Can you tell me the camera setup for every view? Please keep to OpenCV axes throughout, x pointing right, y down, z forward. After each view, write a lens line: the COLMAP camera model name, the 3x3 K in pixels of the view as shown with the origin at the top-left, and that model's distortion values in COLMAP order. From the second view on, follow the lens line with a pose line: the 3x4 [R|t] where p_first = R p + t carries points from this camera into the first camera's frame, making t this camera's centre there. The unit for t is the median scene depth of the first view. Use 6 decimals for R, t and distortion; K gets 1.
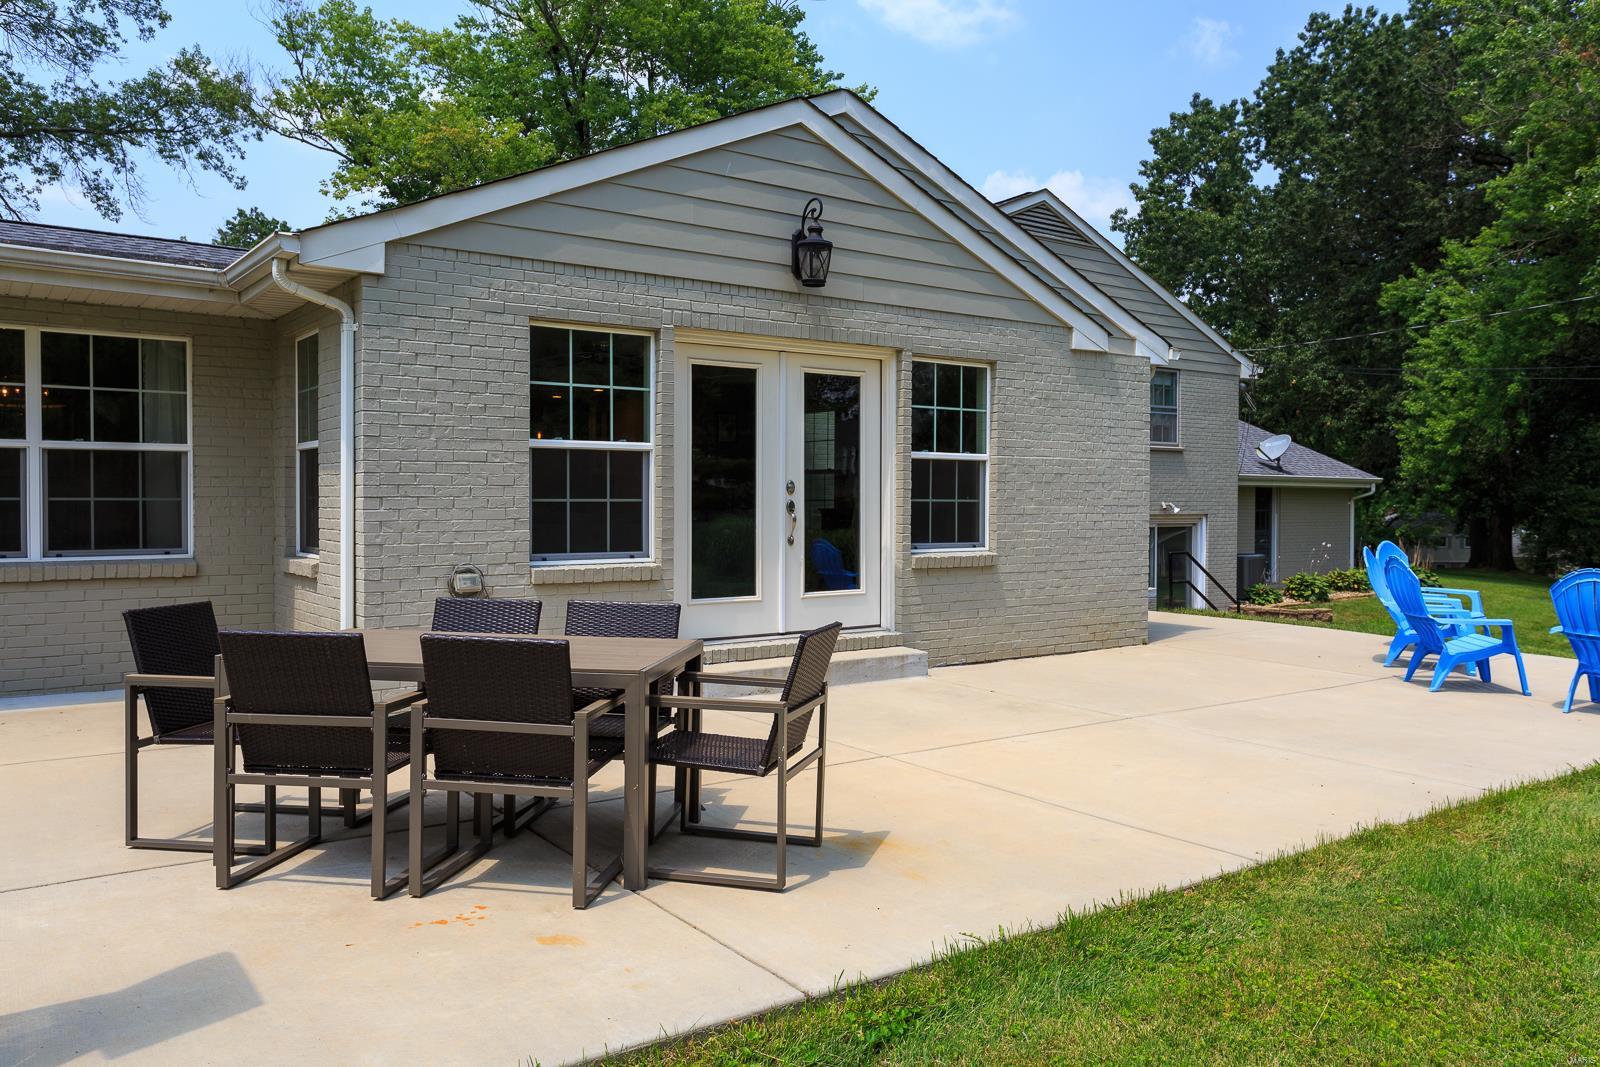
lens RADIAL K [[1196.6, 0, 800.0], [0, 1196.6, 533.5], [0, 0, 1]] dist [0.004049, -0.001018]
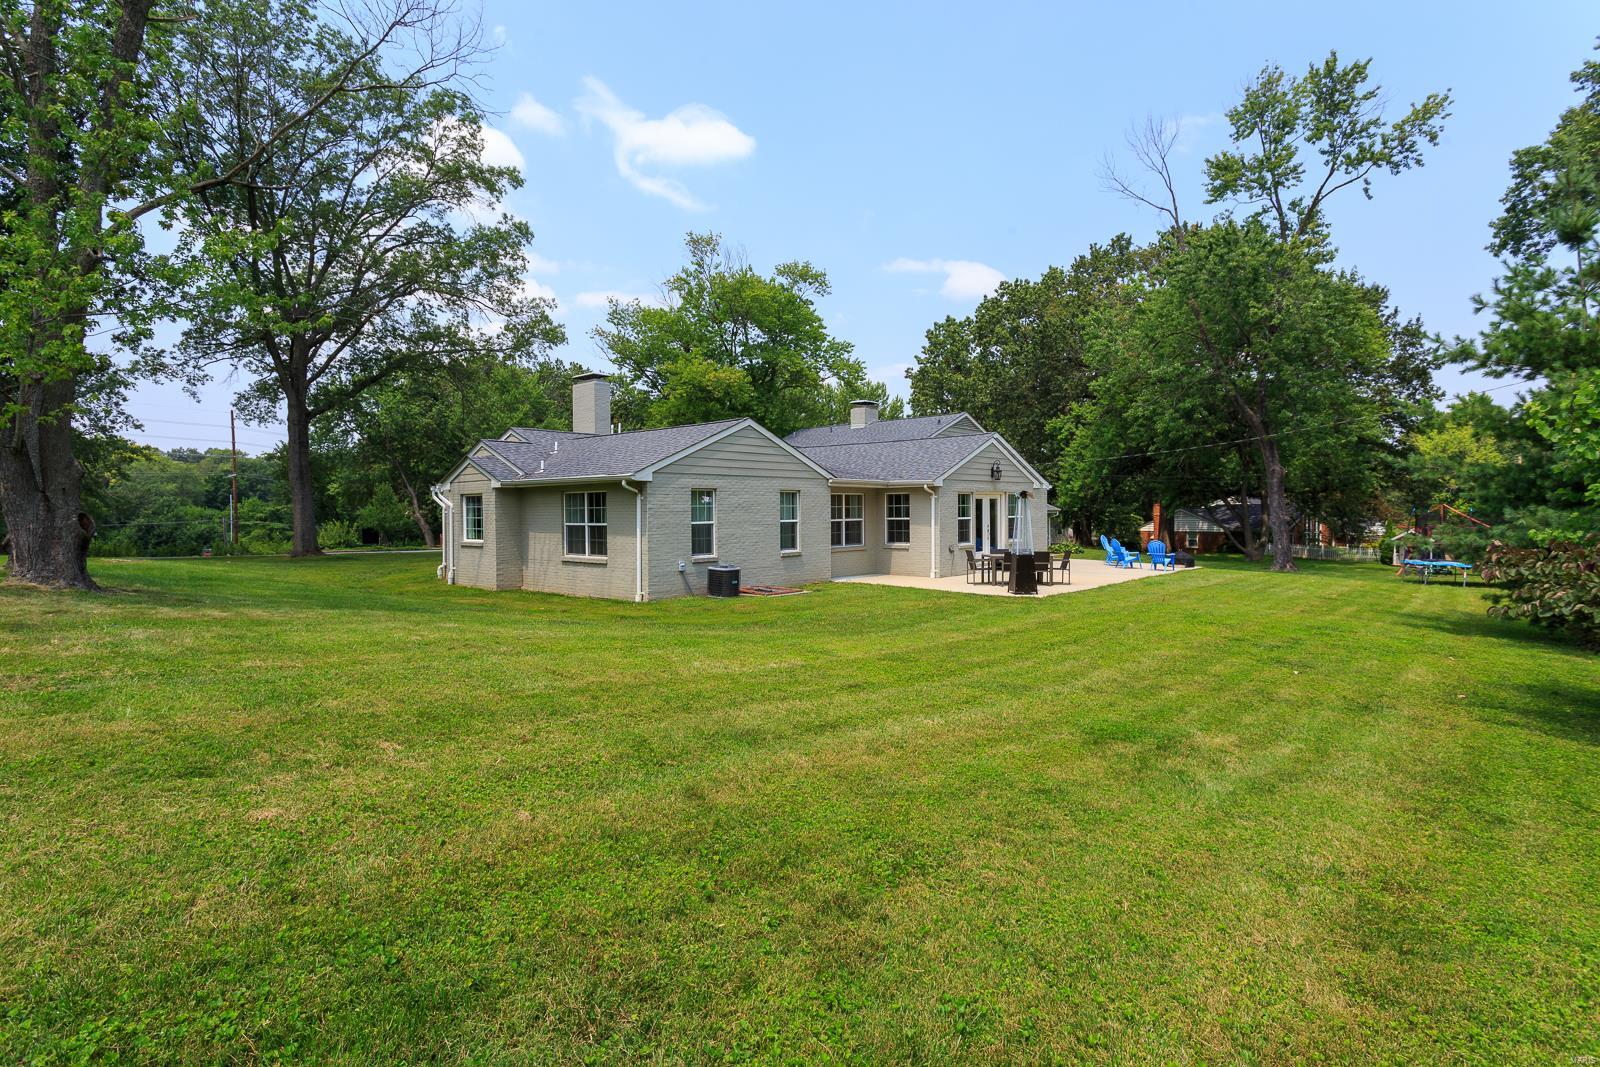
lens RADIAL K [[898.2, 0, 800.0], [0, 898.2, 533.5], [0, 0, 1]] dist [0.000077, 0.000126]
pose [[0.966526, -0.029674, 0.254847, -0.406982], [0.030335, 0.999539, 0.001338, -0.010720], [-0.254770, 0.006438, 0.966980, -0.527890]]
